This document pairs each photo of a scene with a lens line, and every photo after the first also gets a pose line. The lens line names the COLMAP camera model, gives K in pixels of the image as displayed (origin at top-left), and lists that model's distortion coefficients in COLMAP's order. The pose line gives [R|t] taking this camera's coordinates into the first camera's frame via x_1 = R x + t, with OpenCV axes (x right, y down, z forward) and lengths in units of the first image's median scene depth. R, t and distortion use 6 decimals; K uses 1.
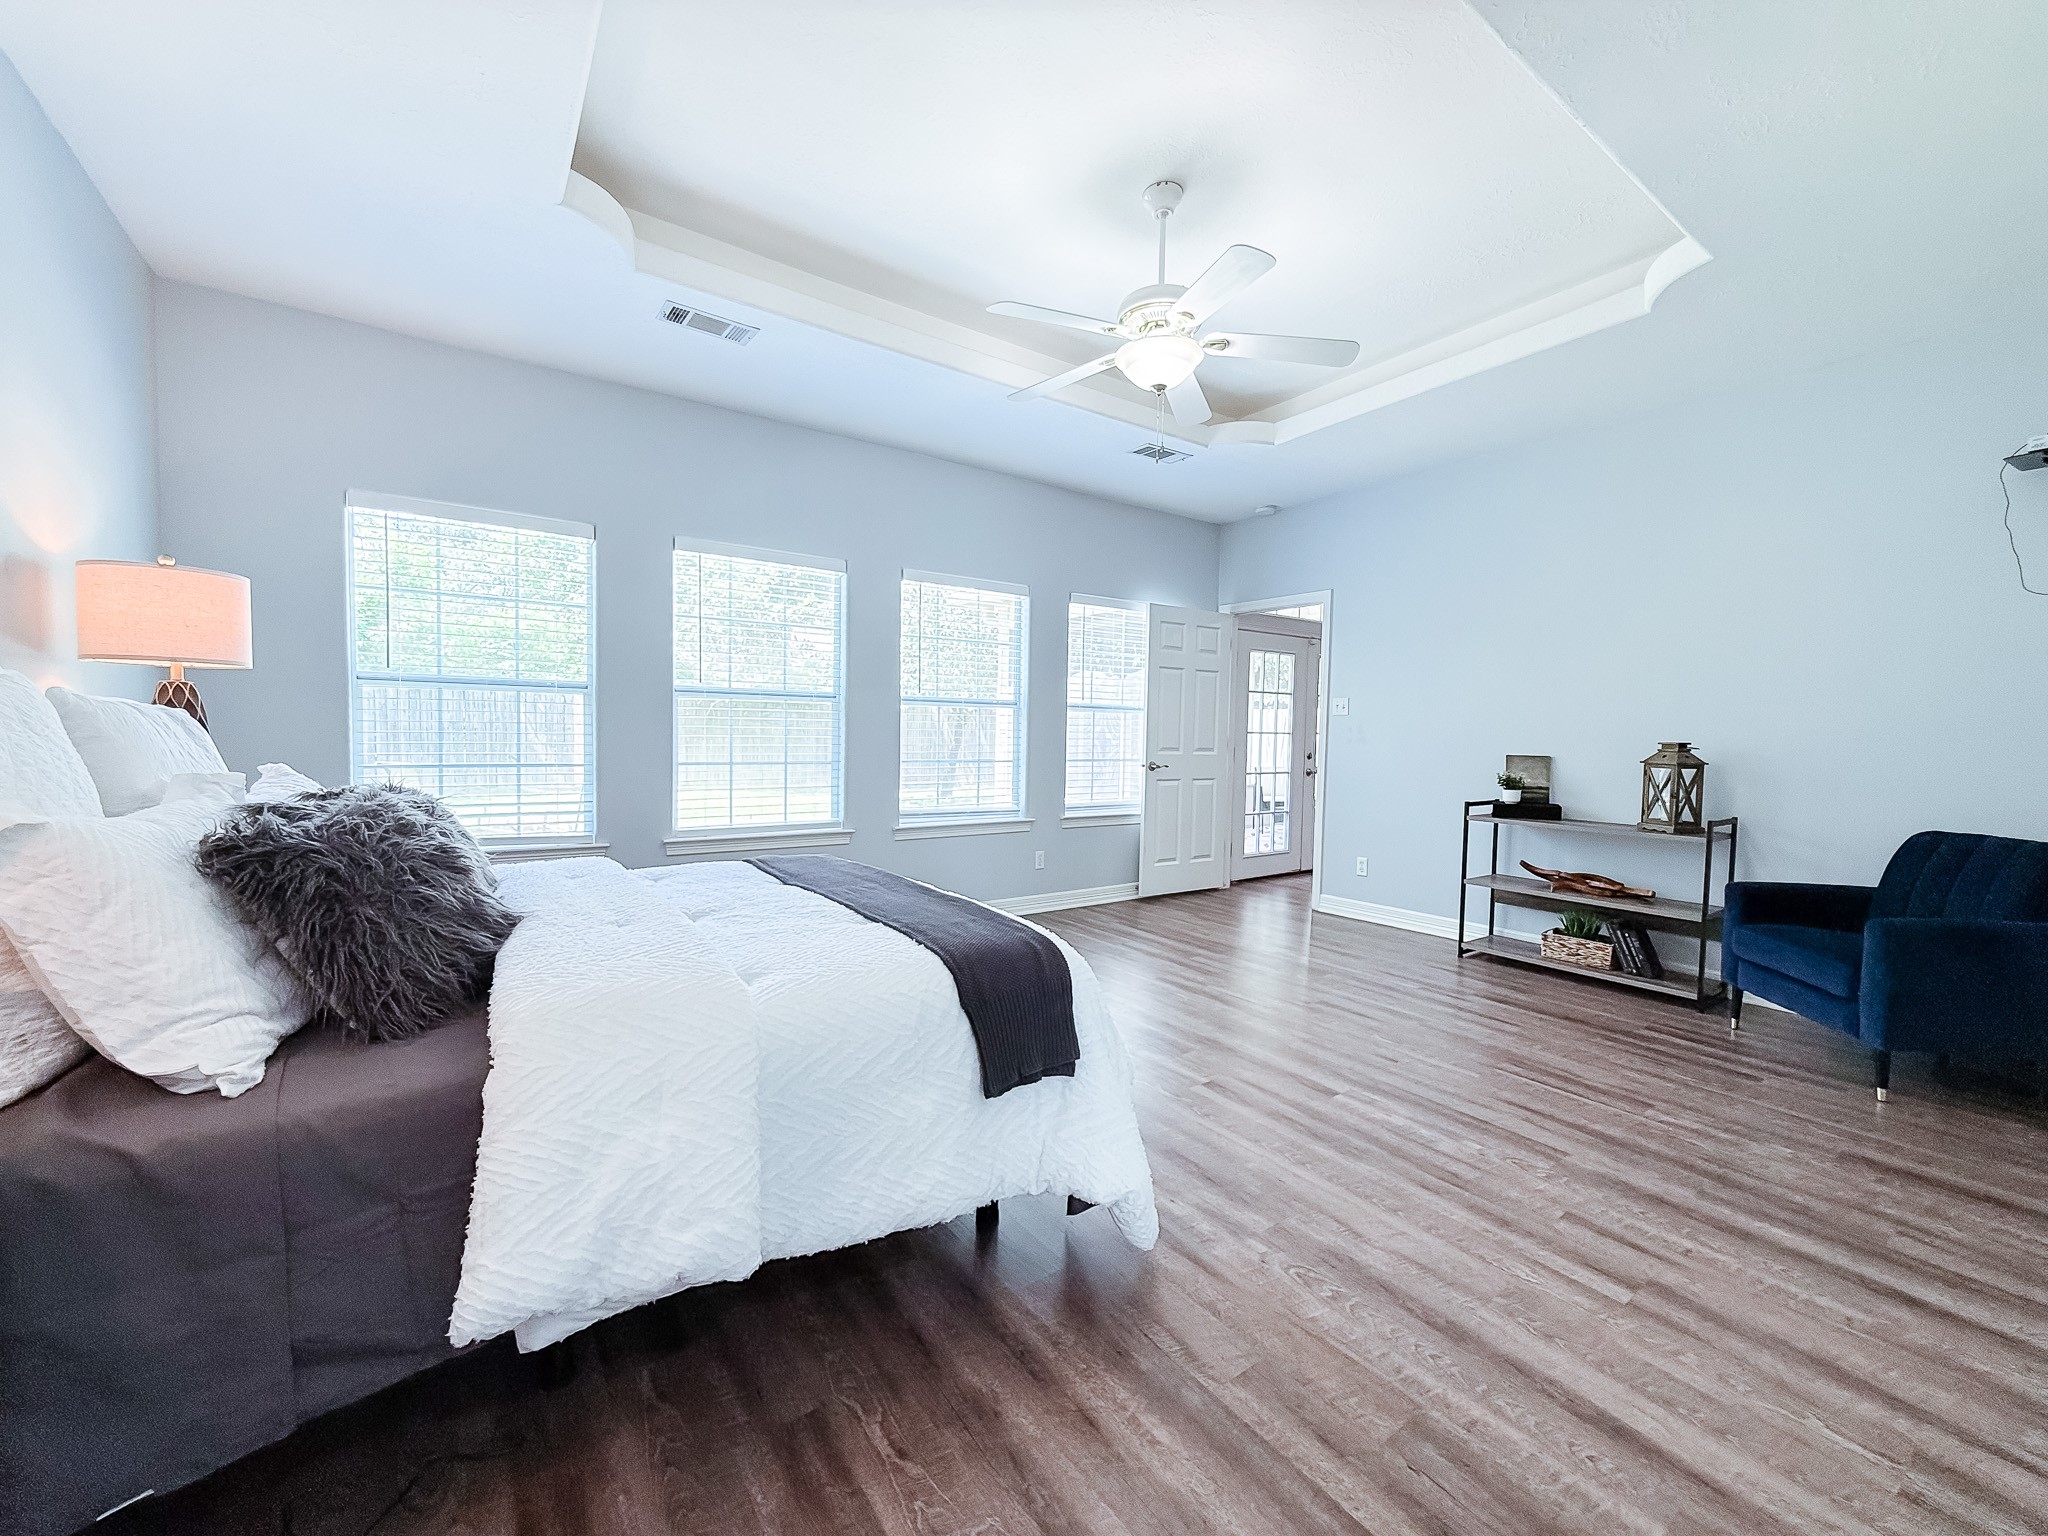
lens RADIAL K [[815.3, 0, 1023.6], [0, 815.3, 771.1], [0, 0, 1]] dist [-0.002138, 0.000105]
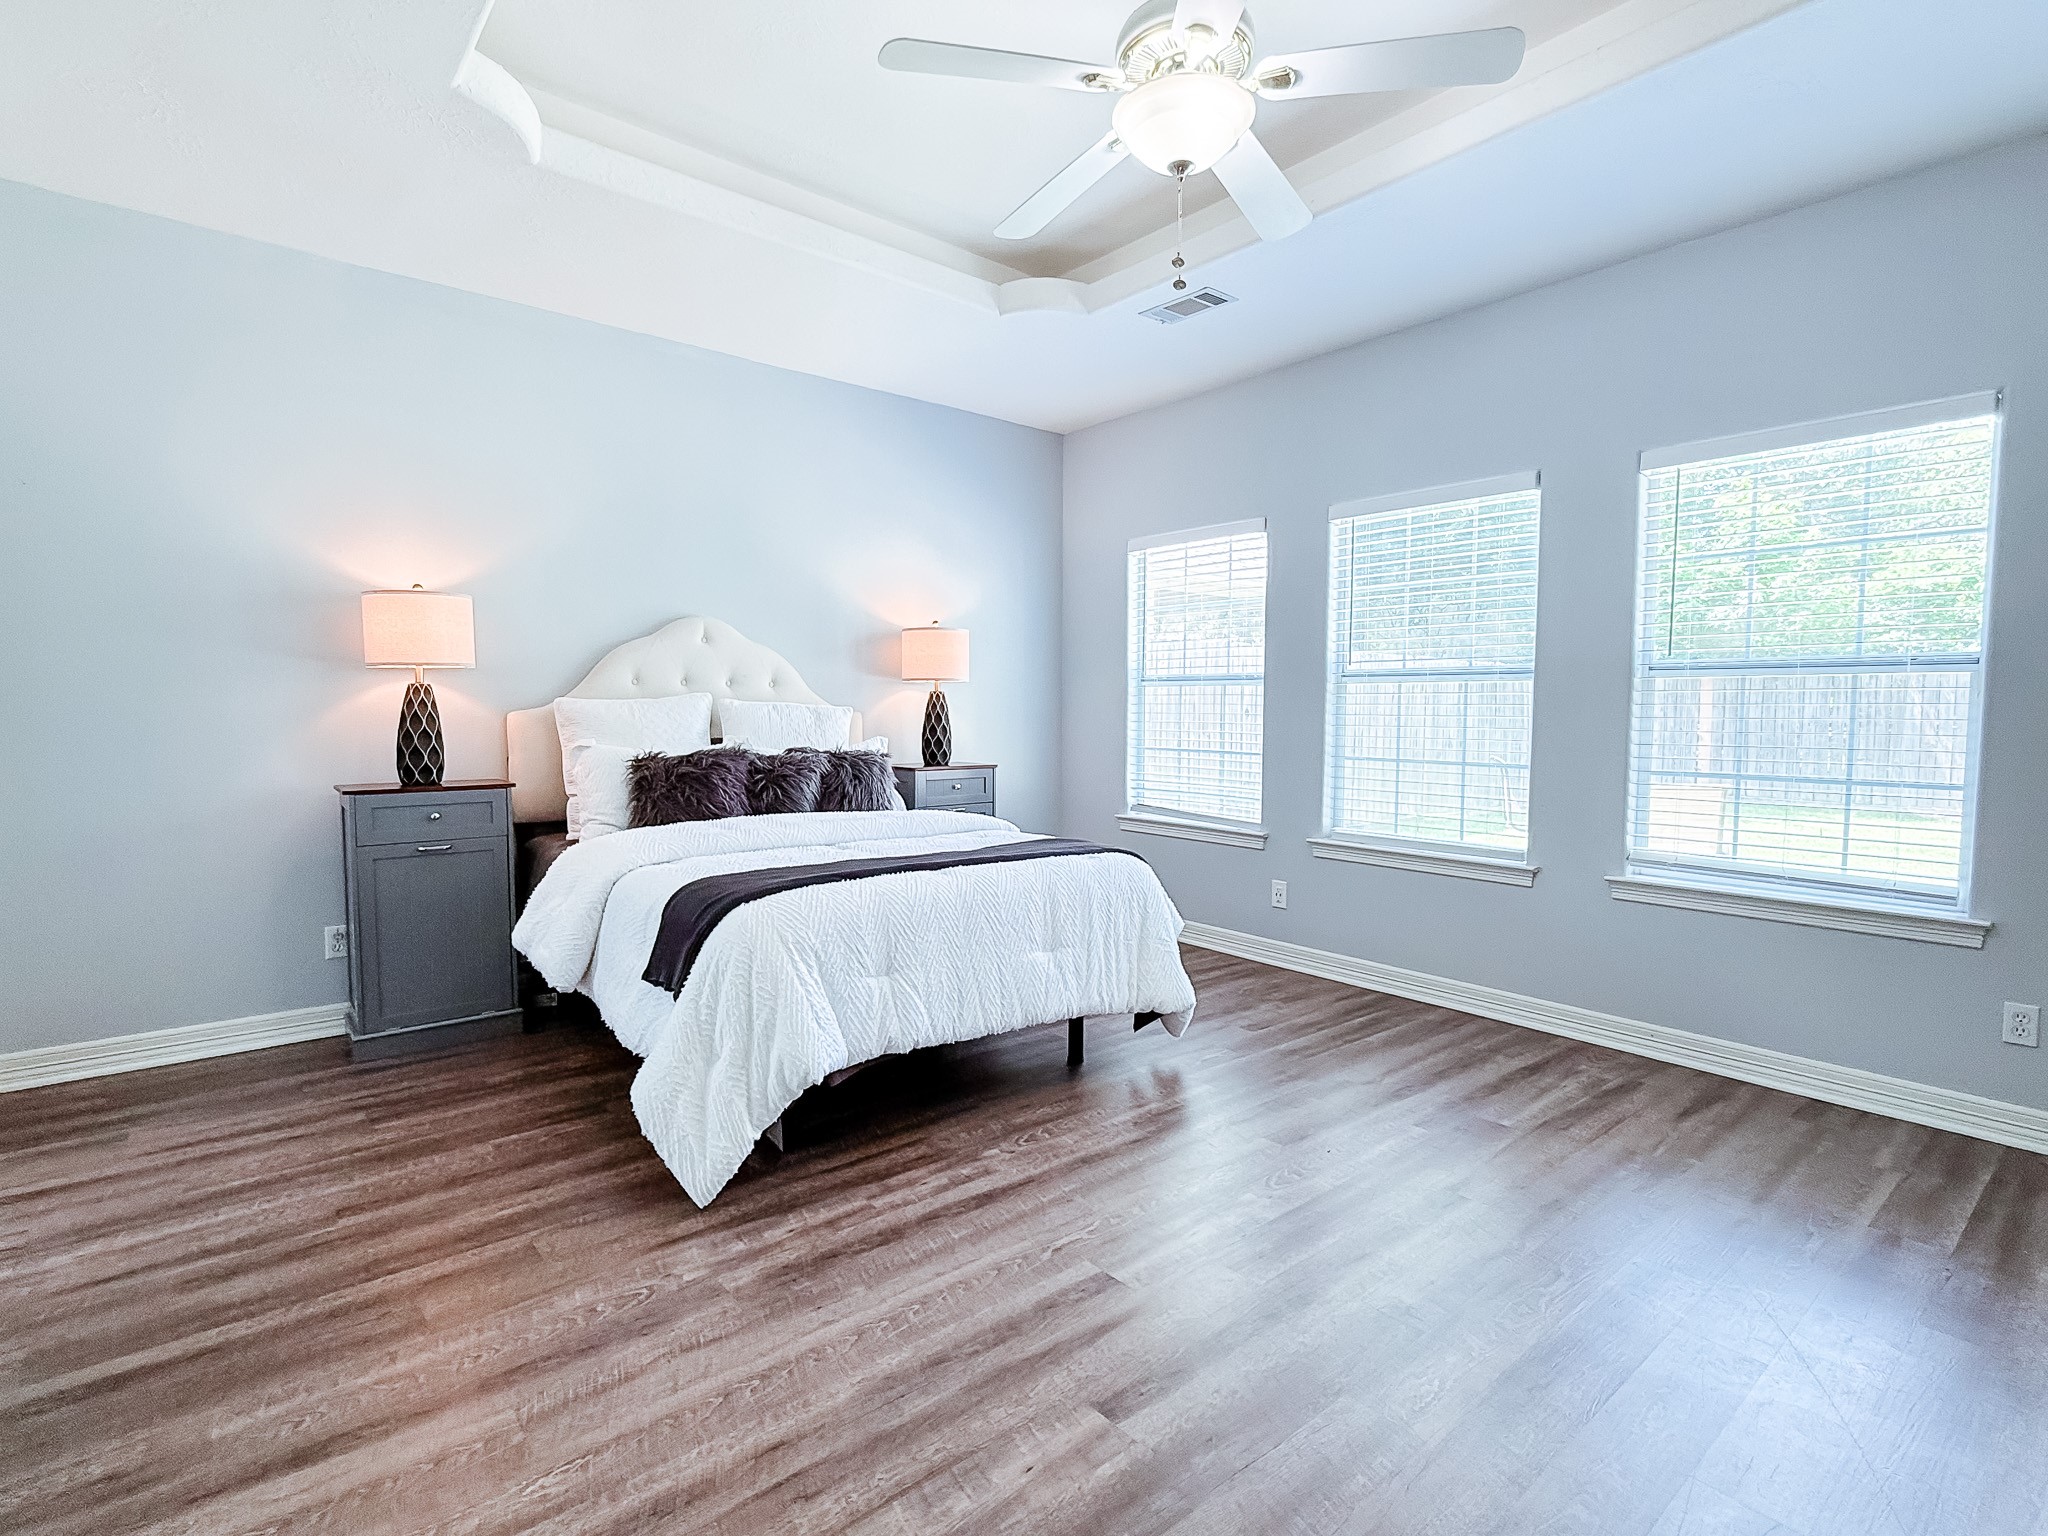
lens RADIAL K [[999.1, 0, 1027.6], [0, 999.1, 761.9], [0, 0, 1]] dist [0.002505, -0.001601]
pose [[0.086842, 0.036448, -0.995555, 1.103651], [-0.054030, 0.998032, 0.031826, -0.035617], [0.994756, 0.051026, 0.088640, 0.971815]]
